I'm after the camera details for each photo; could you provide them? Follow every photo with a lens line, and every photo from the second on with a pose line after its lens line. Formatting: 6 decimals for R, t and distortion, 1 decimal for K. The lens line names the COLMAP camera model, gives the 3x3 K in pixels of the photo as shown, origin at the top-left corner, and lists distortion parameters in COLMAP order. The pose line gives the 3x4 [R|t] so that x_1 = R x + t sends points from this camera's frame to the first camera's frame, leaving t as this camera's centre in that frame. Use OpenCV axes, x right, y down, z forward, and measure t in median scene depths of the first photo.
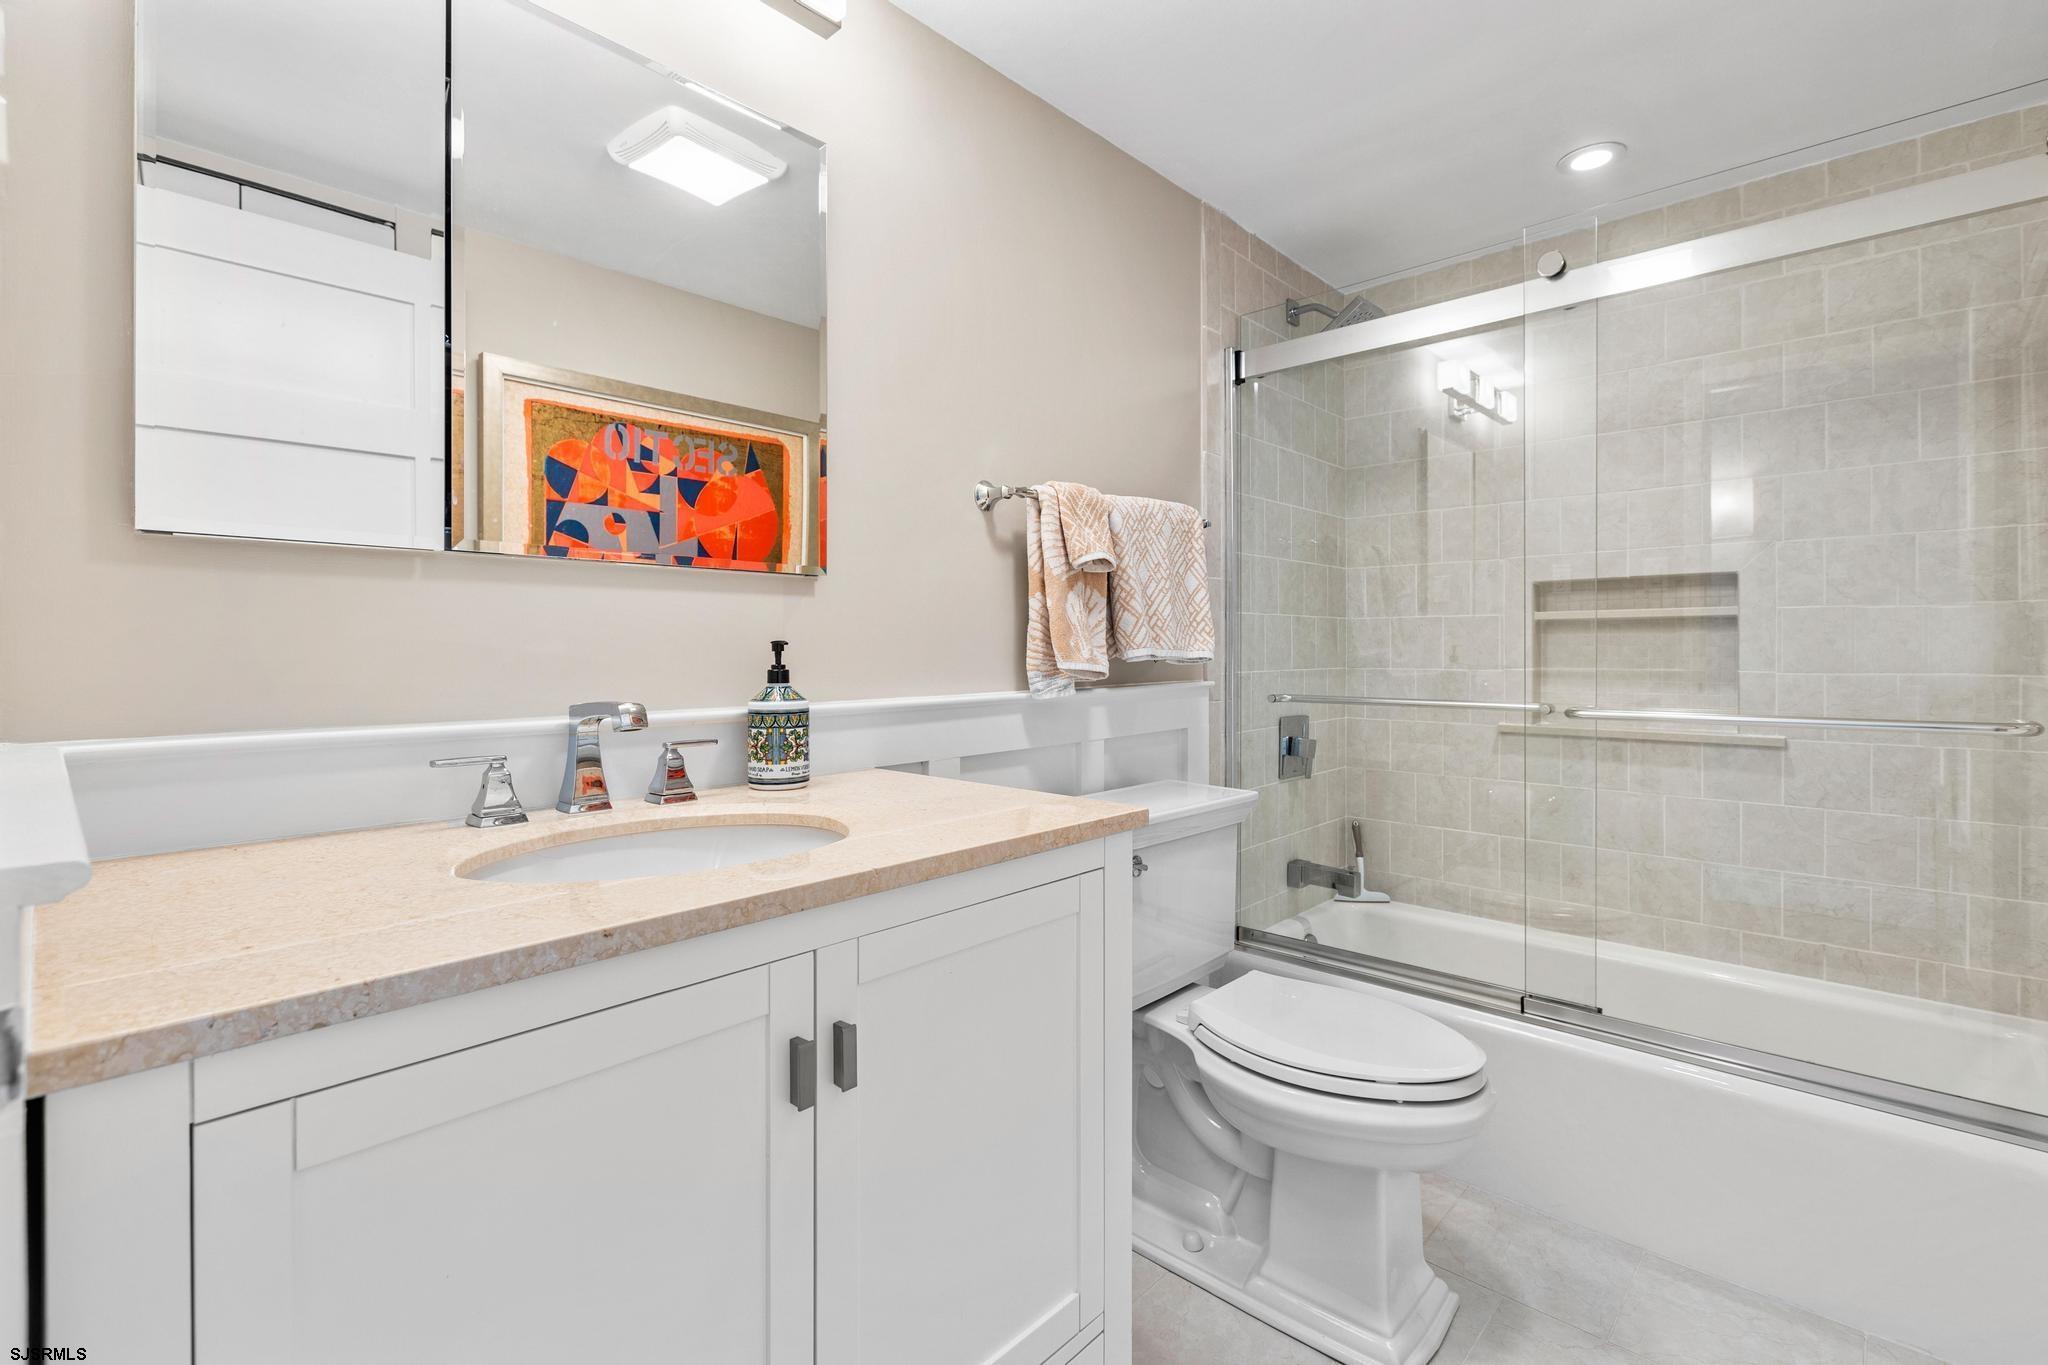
lens RADIAL K [[952.5, 0, 989.2], [0, 952.5, 672.4], [0, 0, 1]] dist [-0.001497, -0.000207]
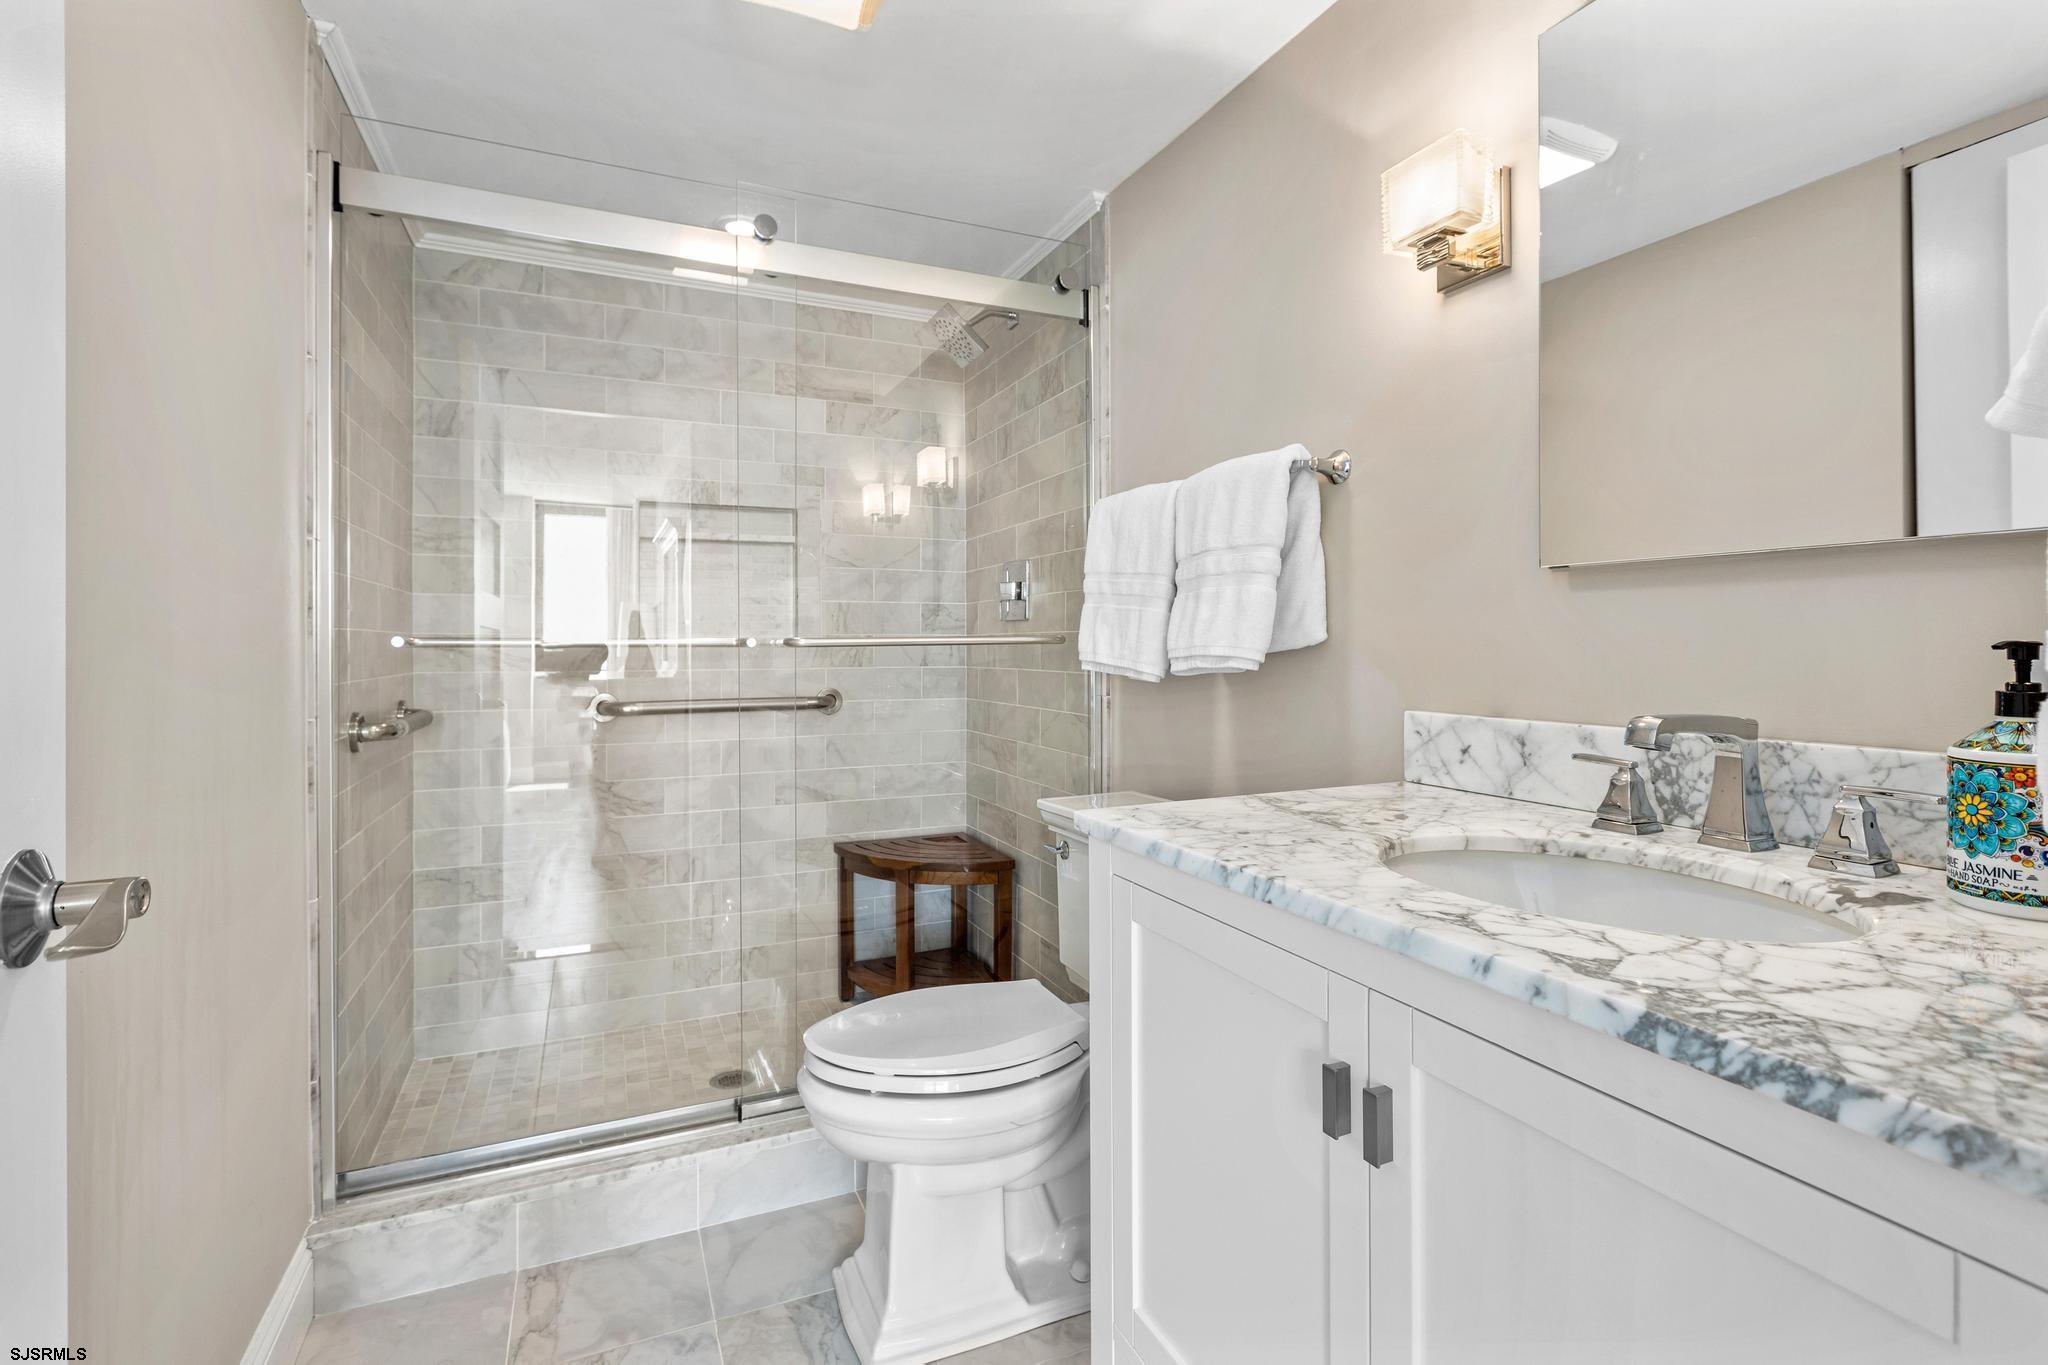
lens RADIAL K [[946.4, 0, 1052.9], [0, 946.4, 656.6], [0, 0, 1]] dist [0.003137, 0.000250]
pose [[-0.353482, -0.000543, -0.935441, 0.690191], [-0.013467, 0.999899, 0.004509, -0.025536], [0.935345, 0.014191, -0.353453, 0.913963]]
